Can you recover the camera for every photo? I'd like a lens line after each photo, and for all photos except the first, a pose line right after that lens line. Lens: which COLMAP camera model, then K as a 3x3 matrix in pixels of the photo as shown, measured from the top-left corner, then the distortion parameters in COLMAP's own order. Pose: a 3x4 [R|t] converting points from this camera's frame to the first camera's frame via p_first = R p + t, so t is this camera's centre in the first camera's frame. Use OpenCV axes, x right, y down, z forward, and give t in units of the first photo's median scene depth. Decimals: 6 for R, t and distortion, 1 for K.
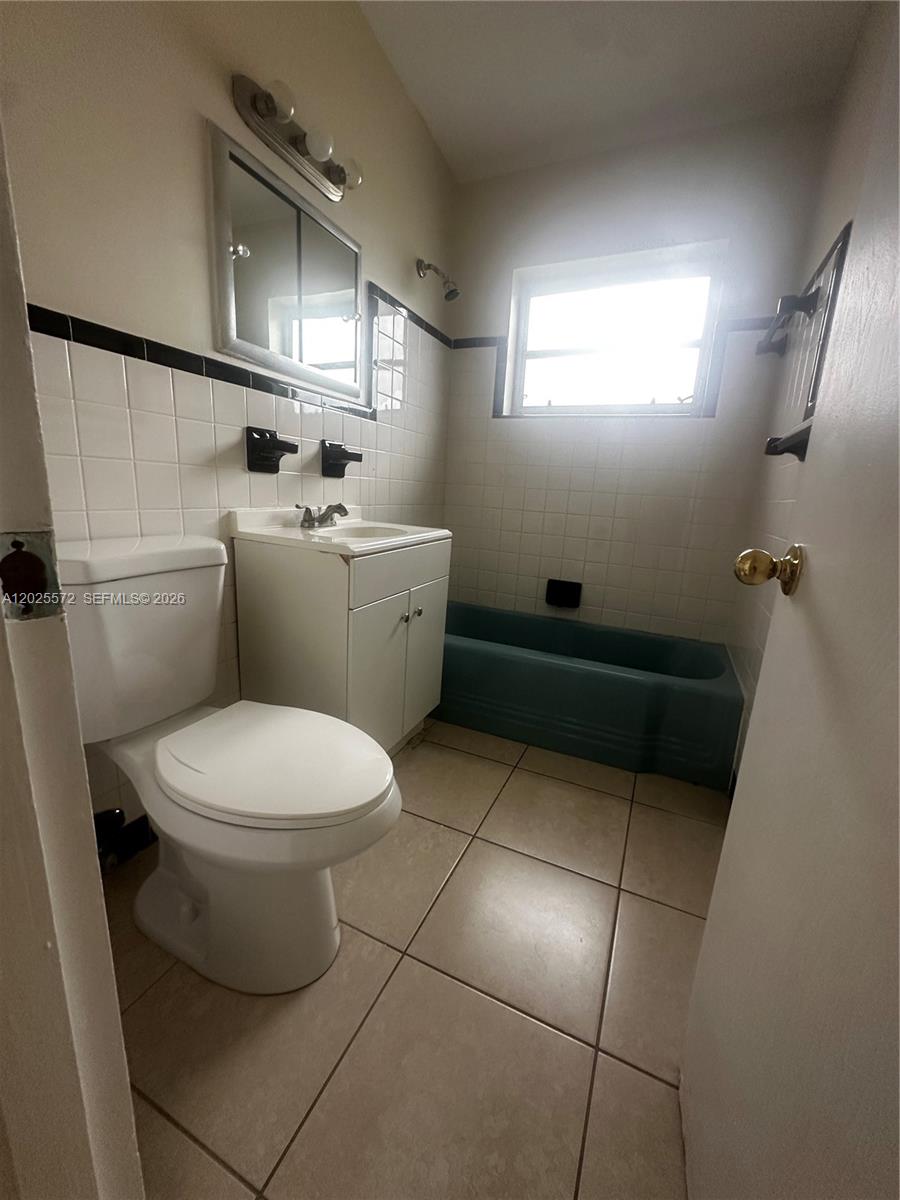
lens RADIAL K [[478.6, 0, 449.4], [0, 478.6, 601.7], [0, 0, 1]] dist [-0.004922, 0.001147]
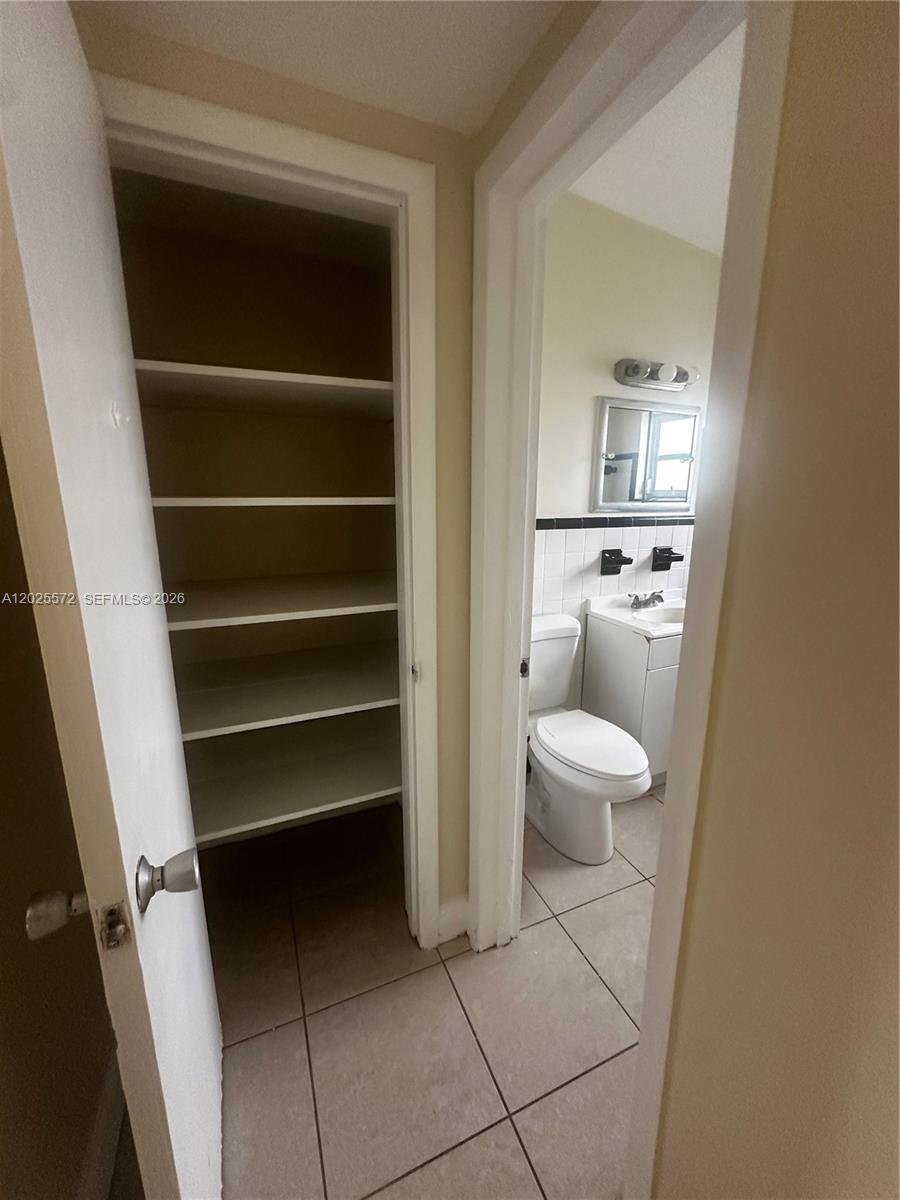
lens RADIAL K [[478.6, 0, 452.9], [0, 478.6, 602.3], [0, 0, 1]] dist [-0.004922, 0.001147]
pose [[0.742041, 0.093208, -0.663843, 0.306011], [-0.117442, 0.993046, 0.008155, -0.126790], [0.659987, 0.071912, 0.747827, -0.570514]]
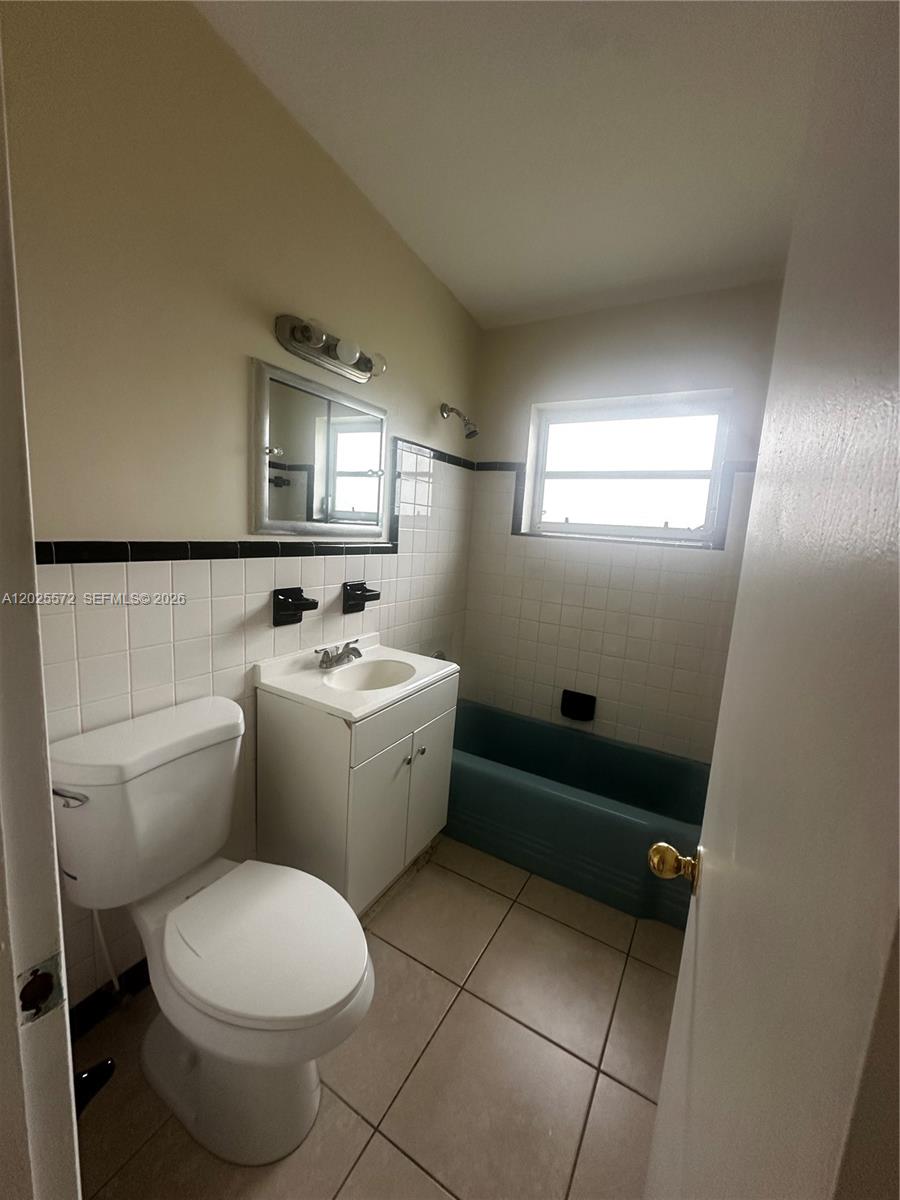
lens RADIAL K [[478.6, 0, 450.0], [0, 478.6, 602.6], [0, 0, 1]] dist [-0.004922, 0.001147]
pose [[0.995213, 0.024131, -0.094699, 0.098752], [-0.031887, 0.996182, -0.081263, -0.242338], [0.092376, 0.083894, 0.992184, -0.089560]]
